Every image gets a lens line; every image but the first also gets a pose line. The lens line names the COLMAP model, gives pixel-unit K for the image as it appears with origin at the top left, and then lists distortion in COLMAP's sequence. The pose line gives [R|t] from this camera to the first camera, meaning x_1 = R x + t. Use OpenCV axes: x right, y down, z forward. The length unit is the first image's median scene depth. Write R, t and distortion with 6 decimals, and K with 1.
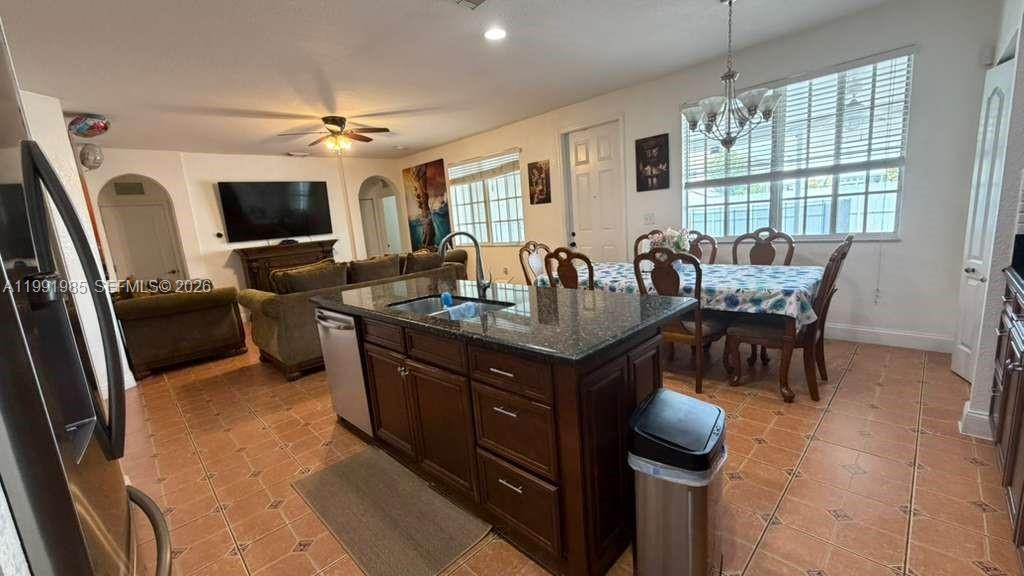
lens RADIAL K [[412.5, 0, 505.8], [0, 412.5, 290.6], [0, 0, 1]] dist [-0.001073, -0.000045]
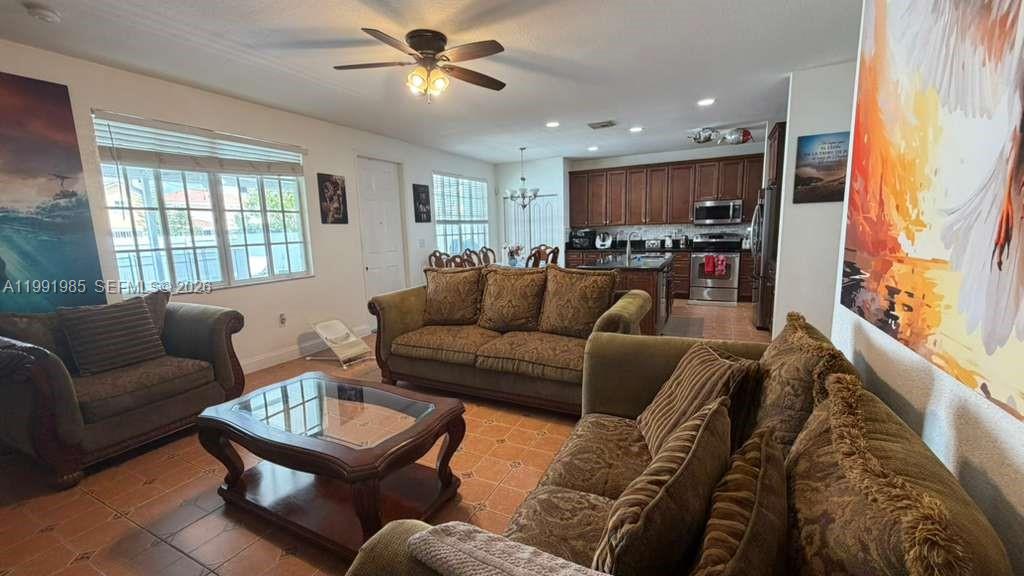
lens RADIAL K [[412.5, 0, 503.8], [0, 412.5, 290.3], [0, 0, 1]] dist [-0.001073, -0.000045]
pose [[-0.333293, -0.044105, 0.941791, -0.838582], [0.227581, 0.965604, 0.125759, -0.107172], [-0.914944, 0.256248, -0.311792, 0.985860]]
